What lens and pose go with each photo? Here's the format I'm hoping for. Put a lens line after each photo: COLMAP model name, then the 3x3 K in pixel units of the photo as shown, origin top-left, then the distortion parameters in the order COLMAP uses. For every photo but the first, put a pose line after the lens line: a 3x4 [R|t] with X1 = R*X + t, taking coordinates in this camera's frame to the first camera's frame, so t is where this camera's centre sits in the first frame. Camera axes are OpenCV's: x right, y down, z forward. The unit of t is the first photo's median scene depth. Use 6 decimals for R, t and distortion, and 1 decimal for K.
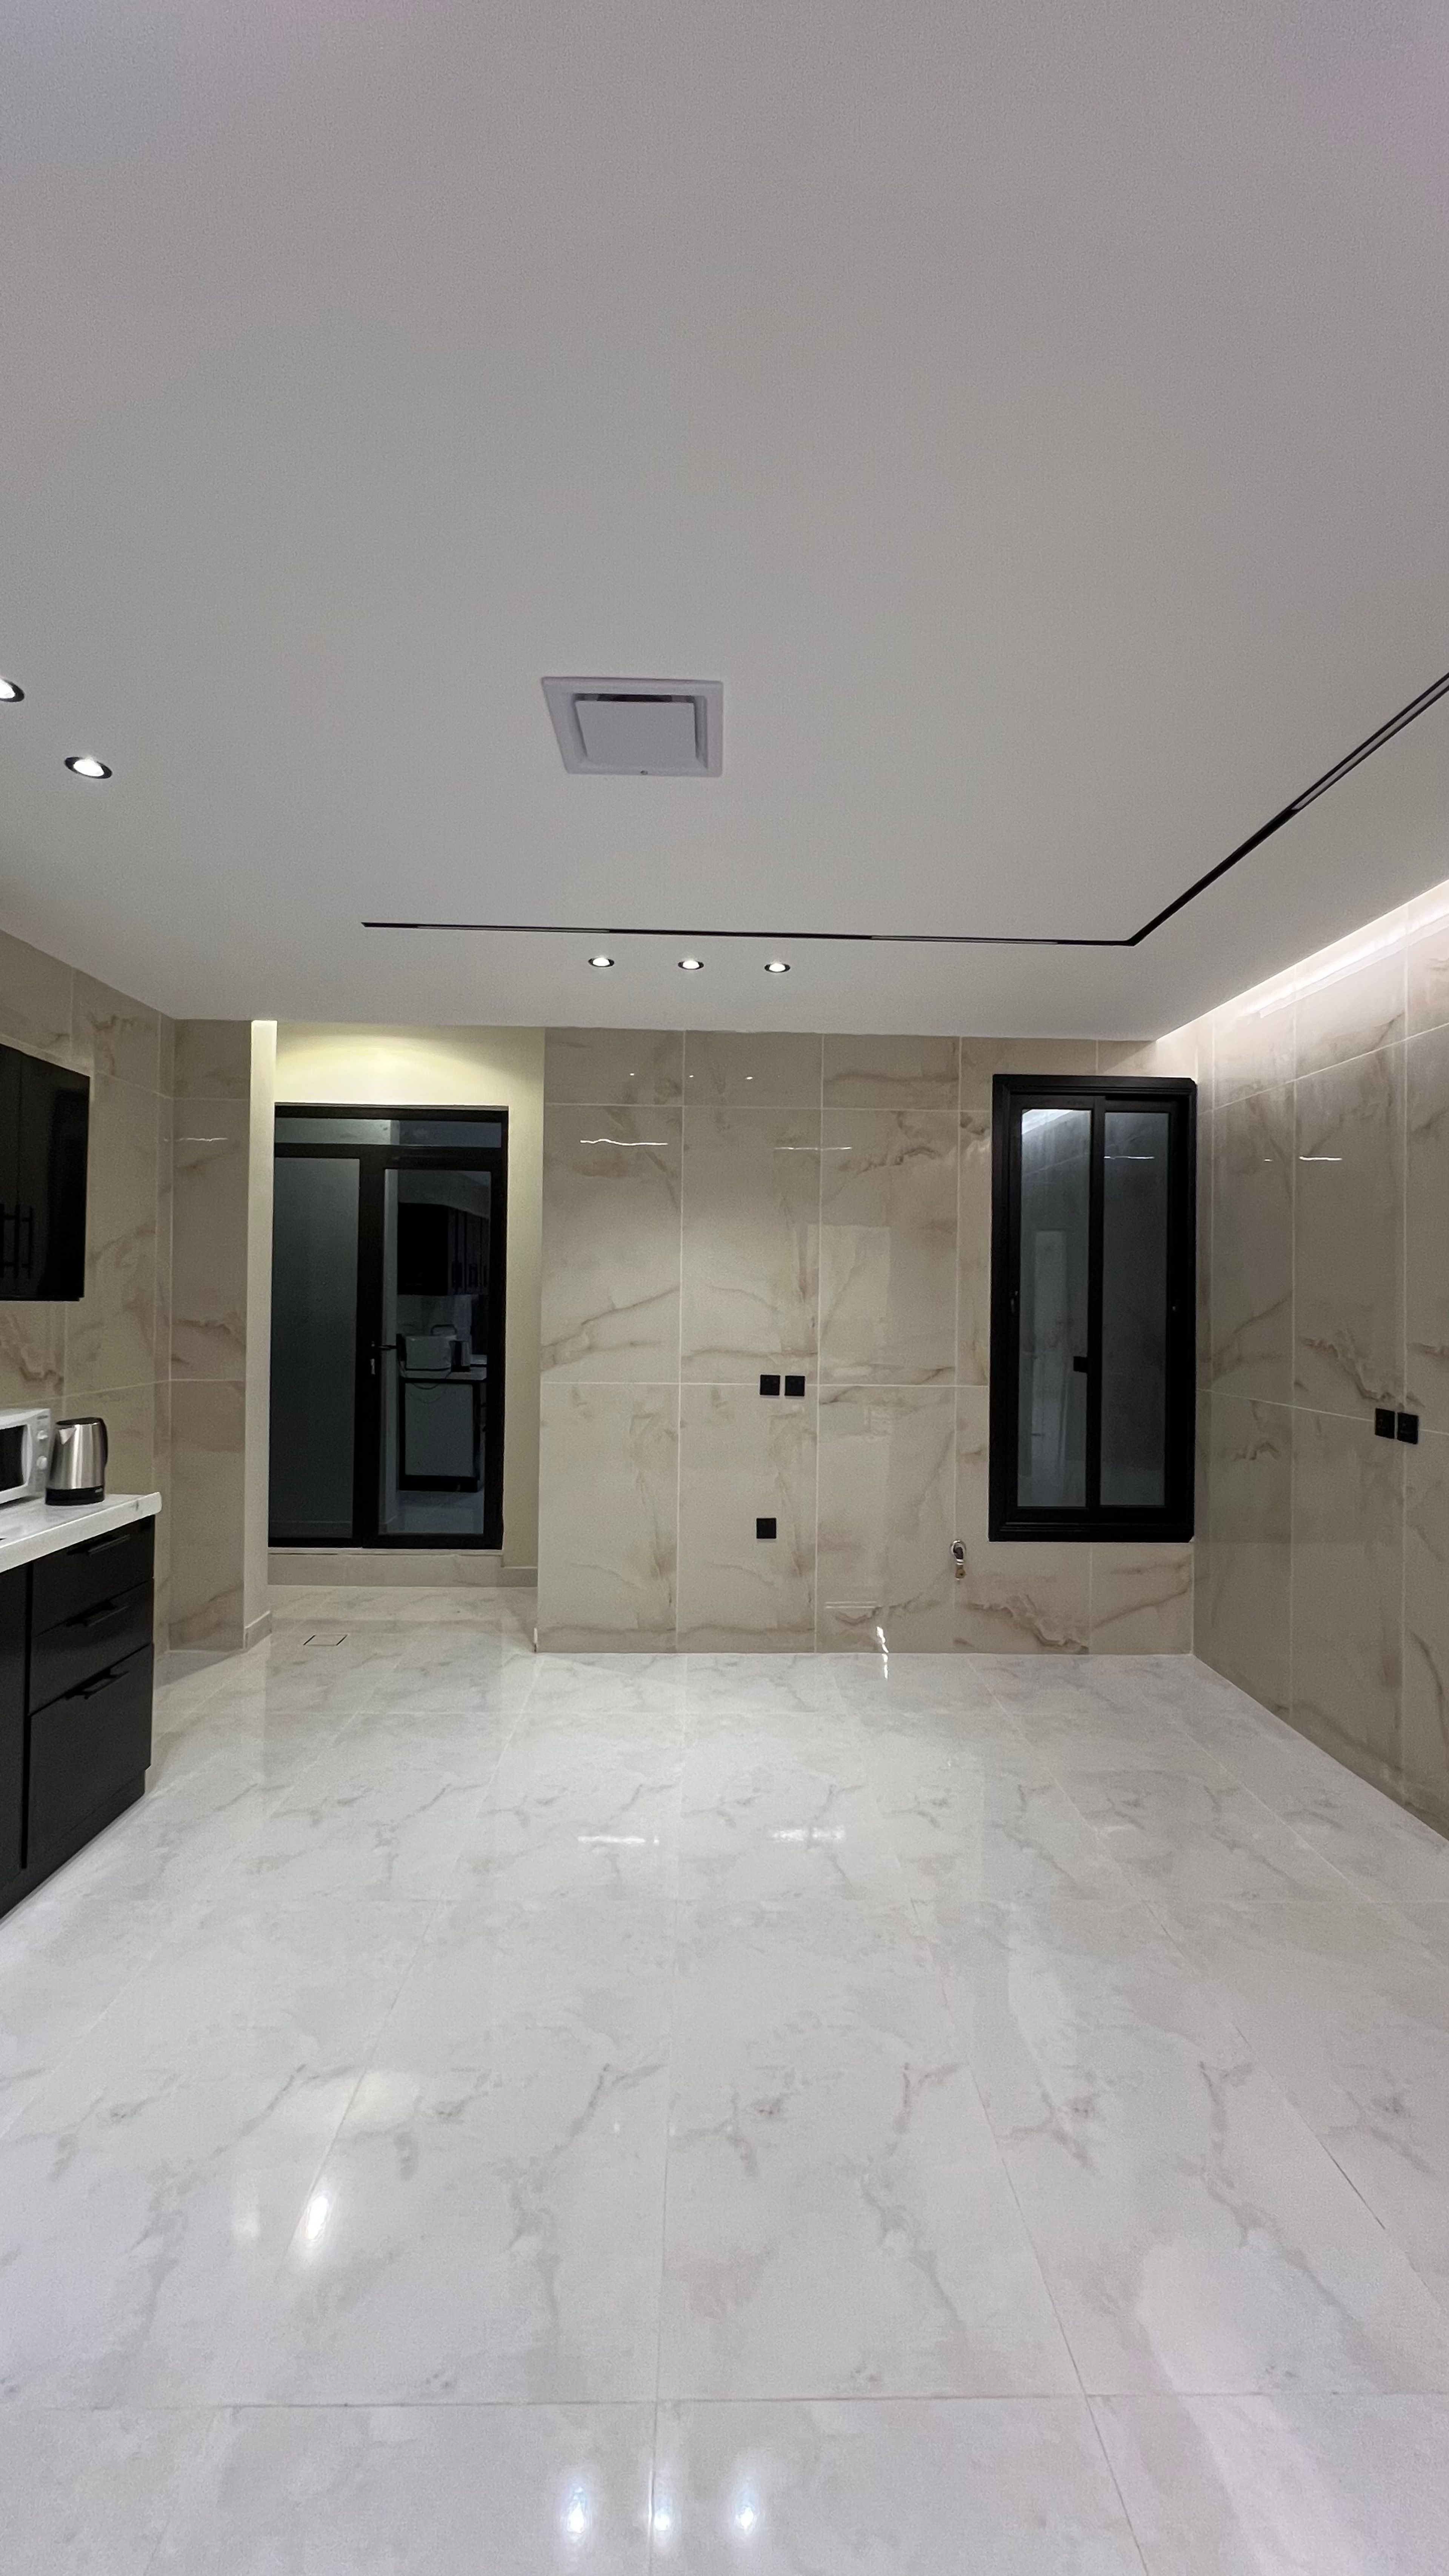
lens RADIAL K [[1029.8, 0, 724.5], [0, 1029.8, 1288.0], [0, 0, 1]] dist [0.000553, 0.000168]
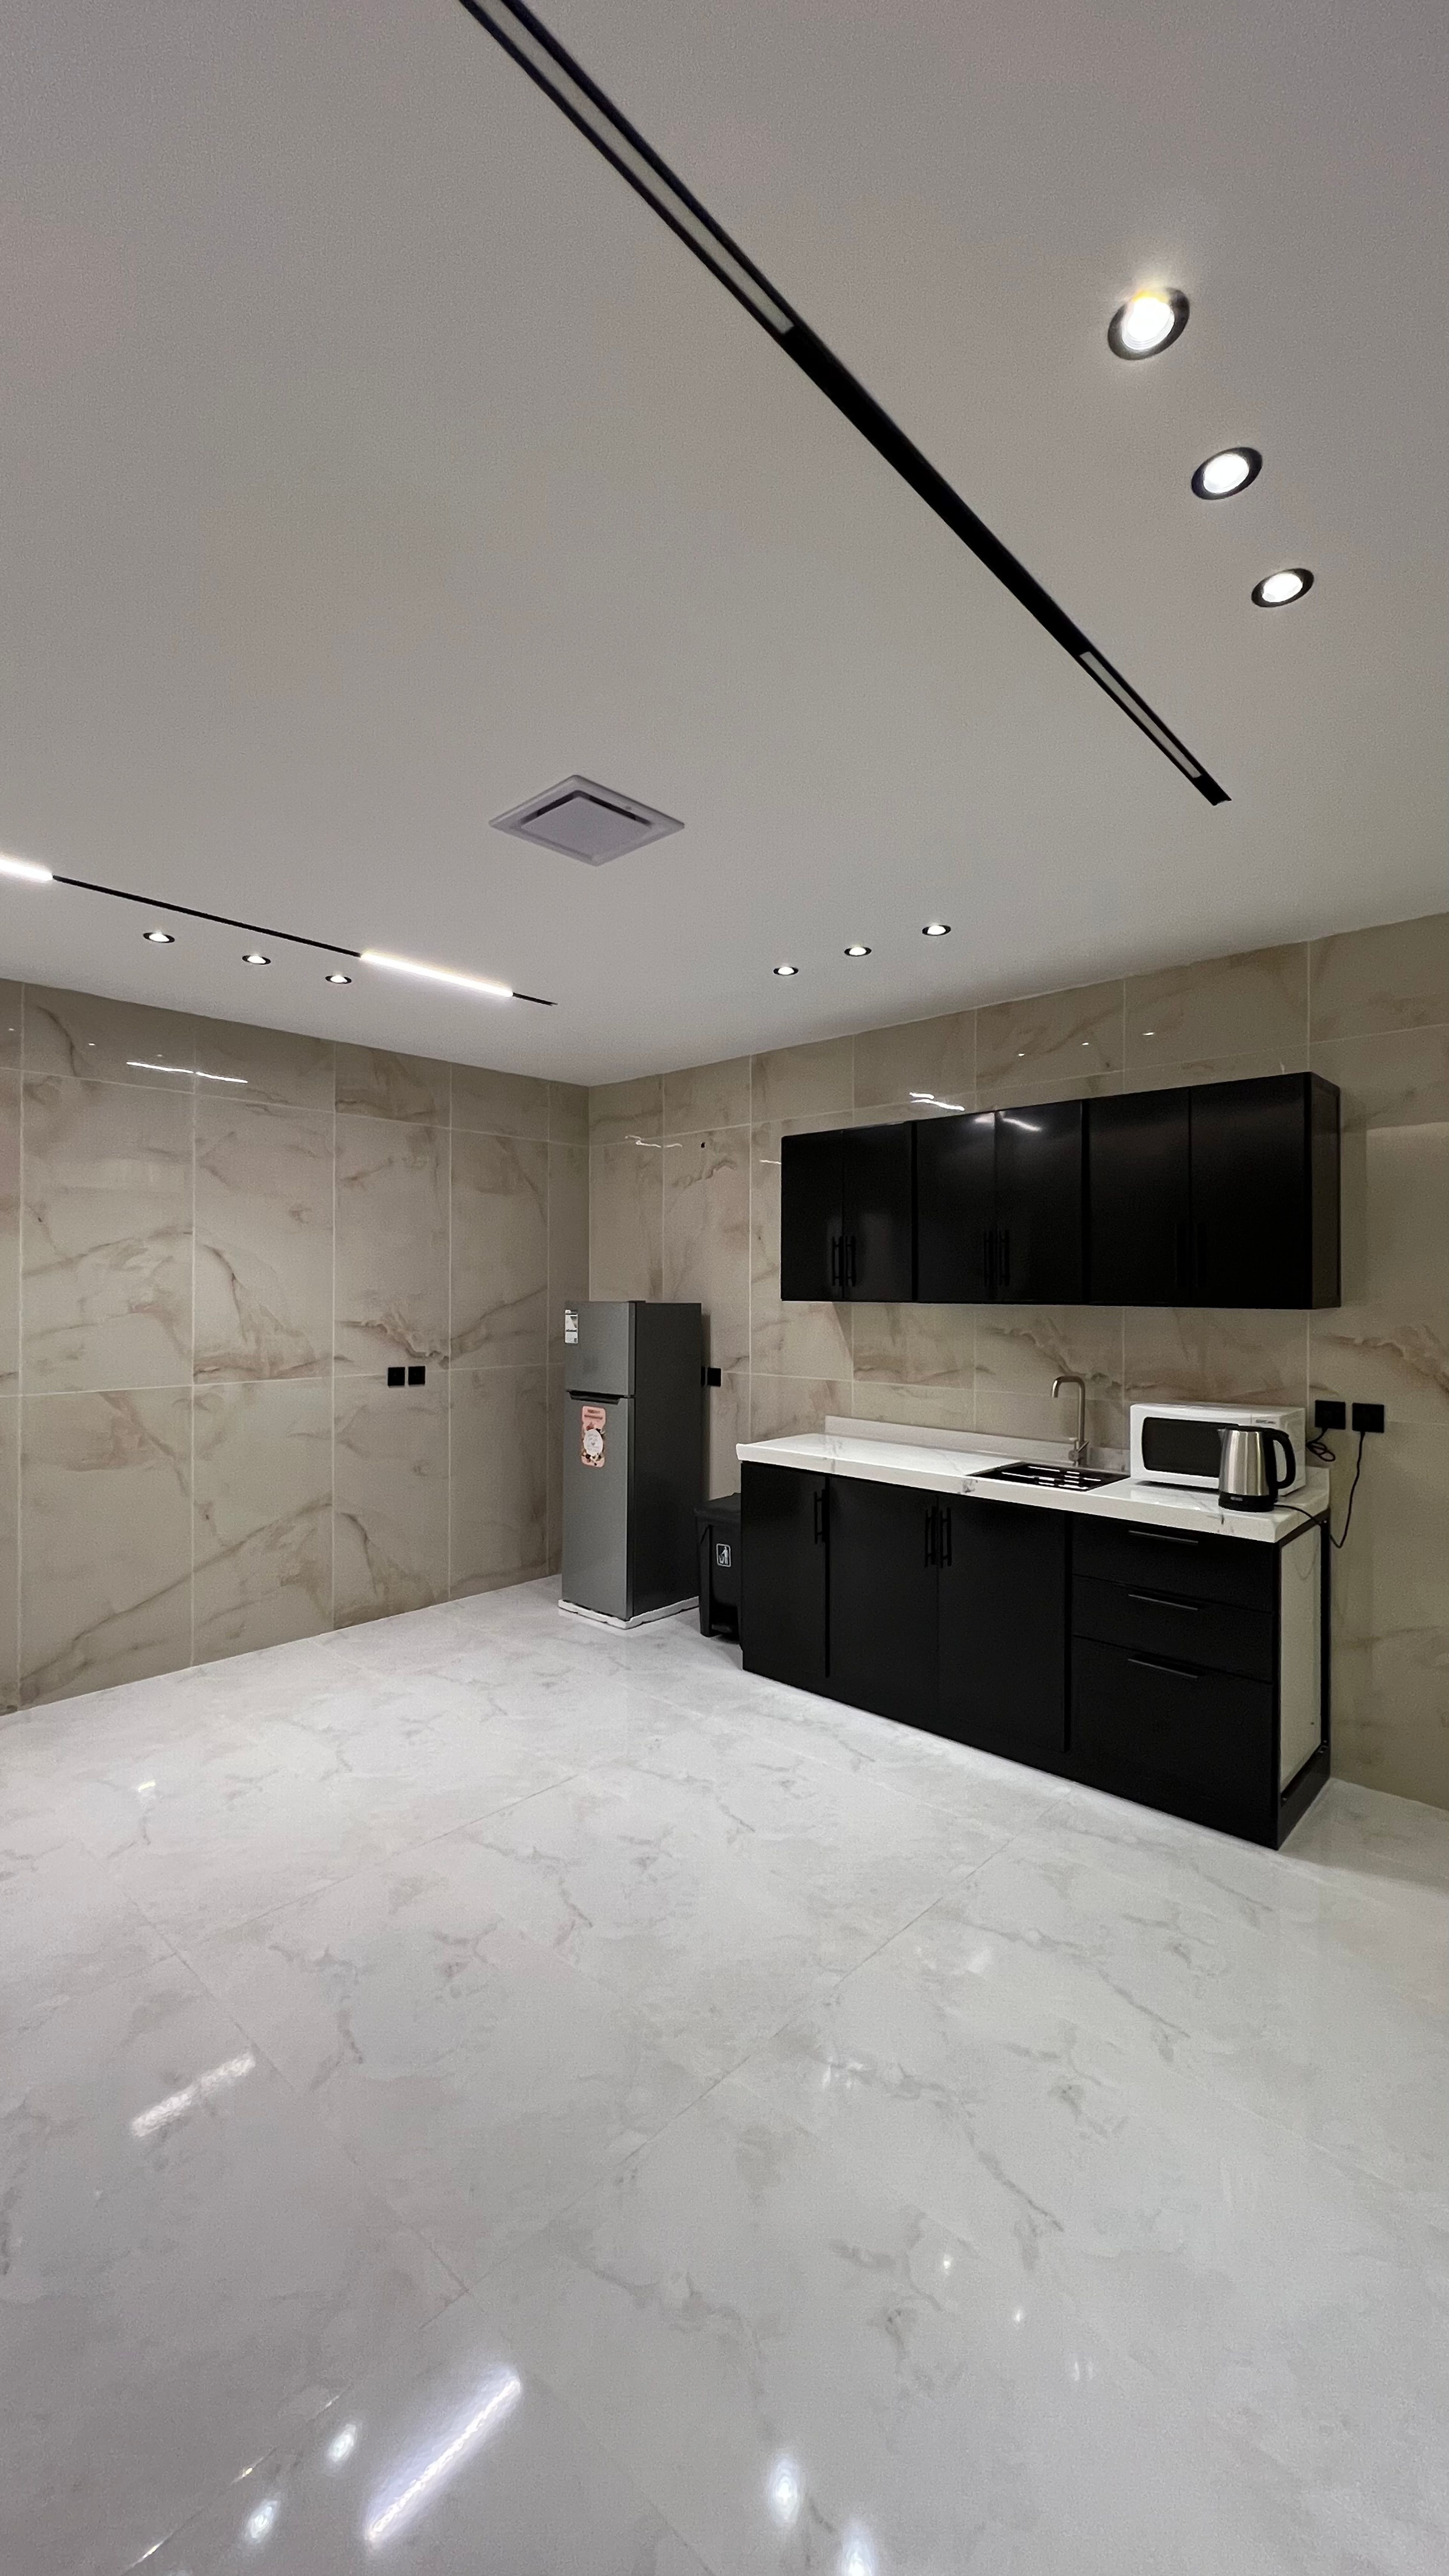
lens RADIAL K [[1029.8, 0, 724.5], [0, 1029.8, 1288.0], [0, 0, 1]] dist [0.000553, 0.000168]
pose [[-0.689541, -0.001053, -0.724246, 0.815921], [0.009956, 0.999891, -0.010933, 0.004203], [0.724178, -0.014750, -0.689455, 1.677022]]
